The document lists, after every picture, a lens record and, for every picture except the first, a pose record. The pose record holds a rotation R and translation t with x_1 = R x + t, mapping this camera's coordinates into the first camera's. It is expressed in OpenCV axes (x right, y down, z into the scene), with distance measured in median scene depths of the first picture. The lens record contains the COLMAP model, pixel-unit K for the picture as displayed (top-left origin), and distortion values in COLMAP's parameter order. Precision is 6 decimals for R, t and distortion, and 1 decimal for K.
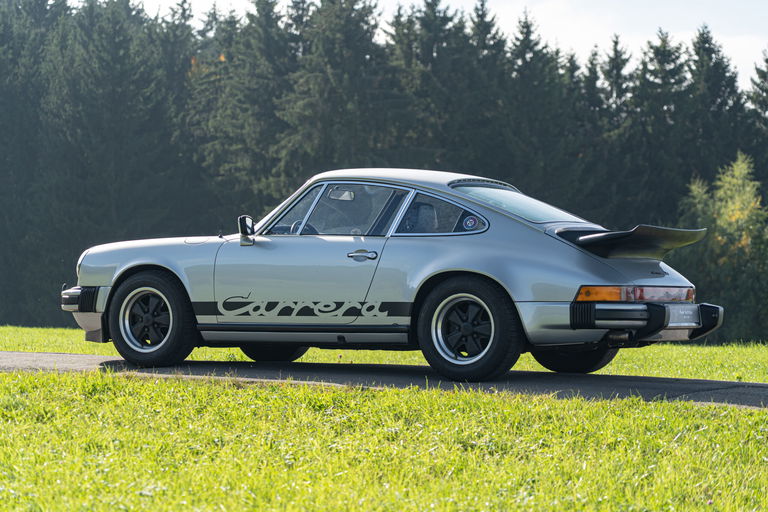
lens RADIAL K [[2316.8, 0, 384.0], [0, 2316.8, 256.0], [0, 0, 1]] dist [0.075879, 0.456536]
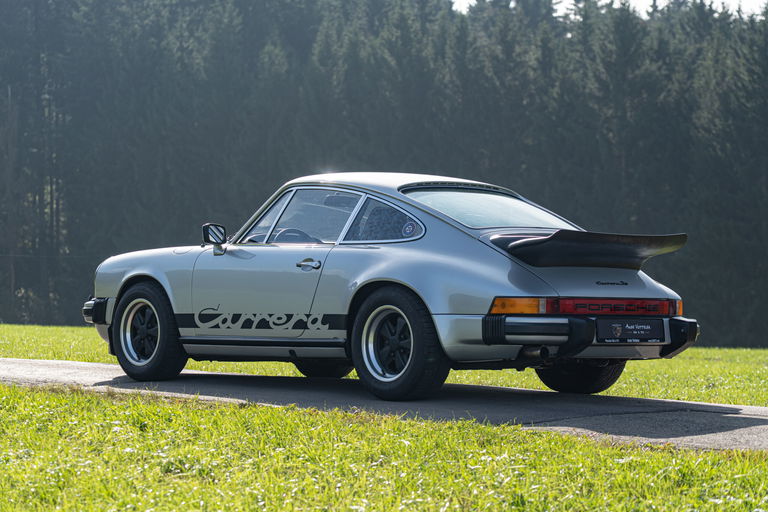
lens RADIAL K [[2316.8, 0, 384.0], [0, 2316.8, 256.0], [0, 0, 1]] dist [0.075879, 0.456536]
pose [[0.951222, -0.004550, -0.308472, 0.299705], [0.002371, 0.999970, -0.007436, 0.003183], [0.308497, 0.006342, 0.951204, 0.111480]]
